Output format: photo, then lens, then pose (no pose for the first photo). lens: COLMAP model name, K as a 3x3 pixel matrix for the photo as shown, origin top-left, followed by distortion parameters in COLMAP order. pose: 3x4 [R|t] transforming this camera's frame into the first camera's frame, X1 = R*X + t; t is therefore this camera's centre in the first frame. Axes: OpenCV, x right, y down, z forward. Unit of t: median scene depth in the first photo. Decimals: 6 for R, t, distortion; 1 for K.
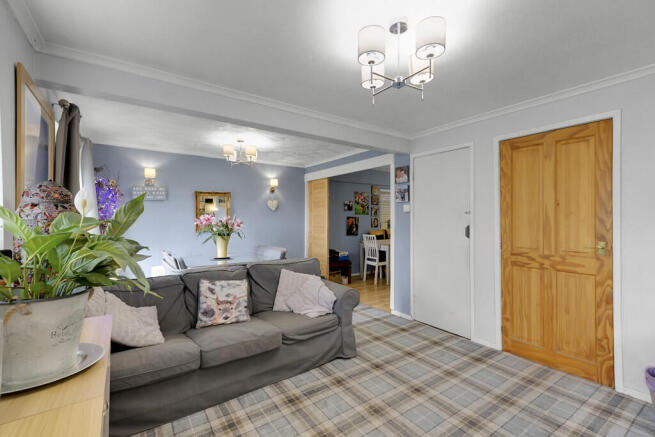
lens RADIAL K [[276.3, 0, 325.2], [0, 276.3, 217.7], [0, 0, 1]] dist [0.011169, -0.001022]
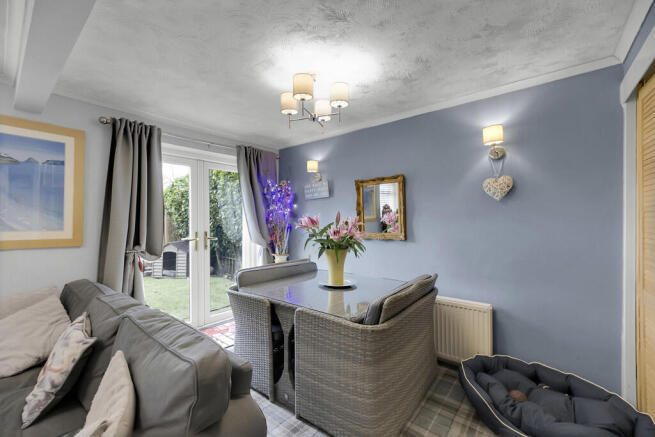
lens RADIAL K [[276.3, 0, 327.2], [0, 276.3, 216.7], [0, 0, 1]] dist [0.011169, -0.001022]
pose [[0.281820, -0.007793, -0.959436, 0.302147], [0.010547, 0.999932, -0.005024, -0.003077], [0.959409, -0.008703, 0.281883, 1.222827]]
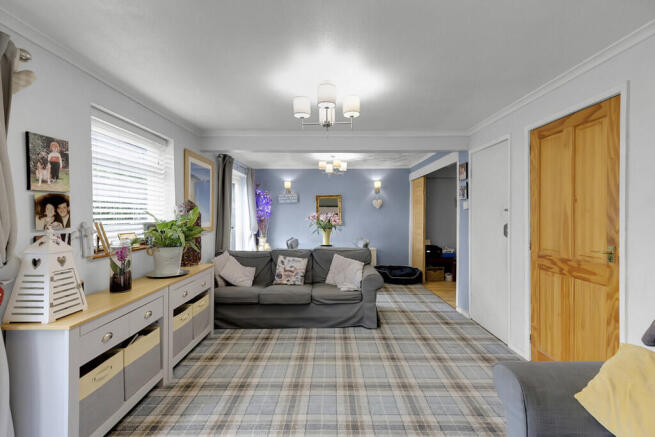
lens RADIAL K [[276.3, 0, 340.2], [0, 276.3, 215.7], [0, 0, 1]] dist [0.011169, -0.001022]
pose [[0.832907, 0.000456, -0.553413, 0.633782], [0.004118, 0.999967, 0.007022, -0.008817], [0.553398, -0.008128, 0.832877, -0.101464]]
